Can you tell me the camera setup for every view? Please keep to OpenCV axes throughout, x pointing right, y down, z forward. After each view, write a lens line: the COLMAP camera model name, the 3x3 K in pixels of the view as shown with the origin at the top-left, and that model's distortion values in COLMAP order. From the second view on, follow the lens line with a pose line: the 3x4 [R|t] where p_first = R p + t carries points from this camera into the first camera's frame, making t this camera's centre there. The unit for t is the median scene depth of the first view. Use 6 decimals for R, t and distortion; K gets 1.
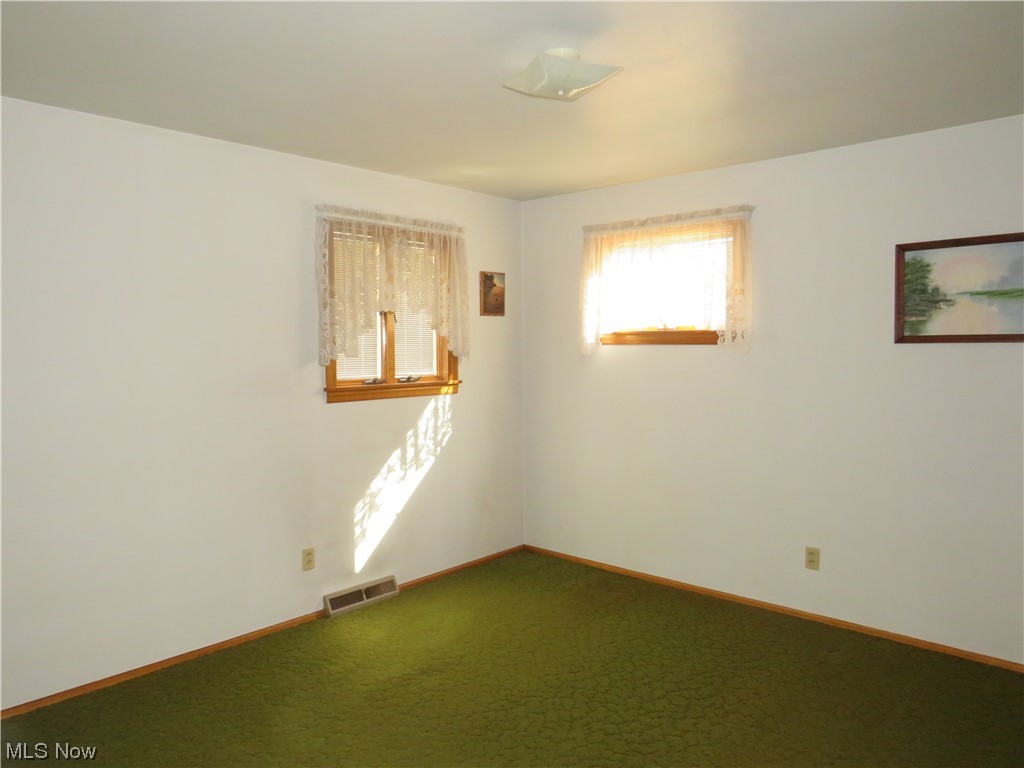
lens RADIAL K [[742.0, 0, 512.0], [0, 742.0, 384.0], [0, 0, 1]] dist [0.001473, -0.001103]
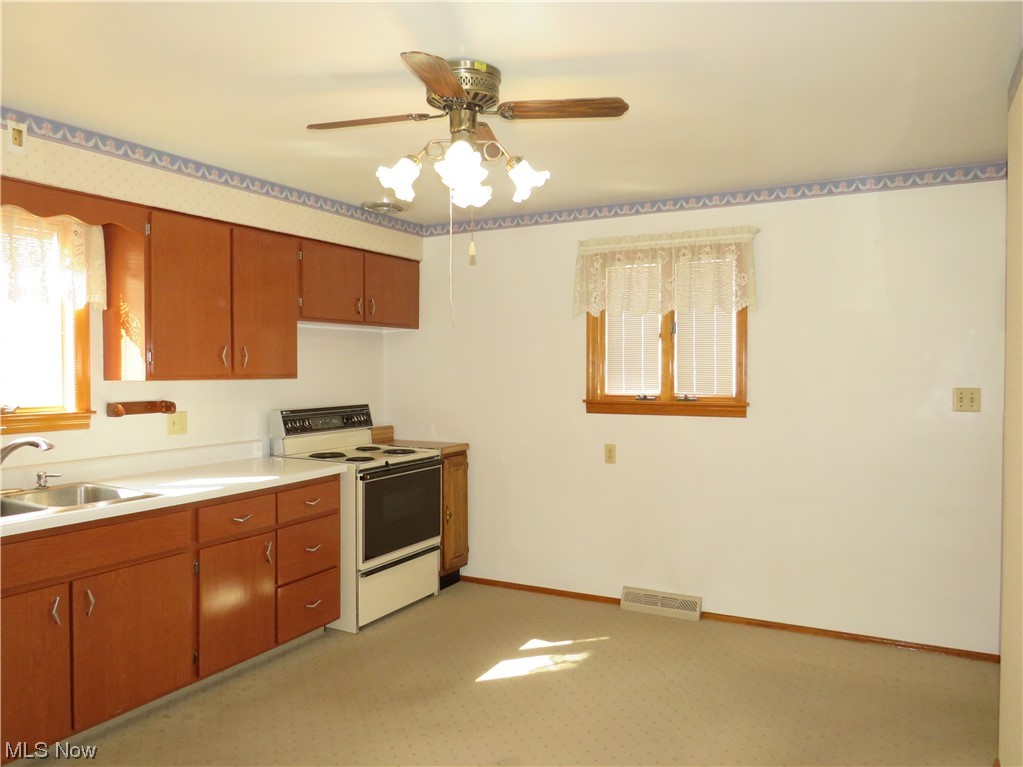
lens RADIAL K [[741.3, 0, 511.5], [0, 741.3, 383.5], [0, 0, 1]] dist [0.001473, -0.001103]
pose [[0.236209, 0.039576, -0.970896, 0.752053], [-0.058670, 0.997928, 0.026404, -0.038525], [0.969929, 0.050726, 0.238041, 0.563030]]
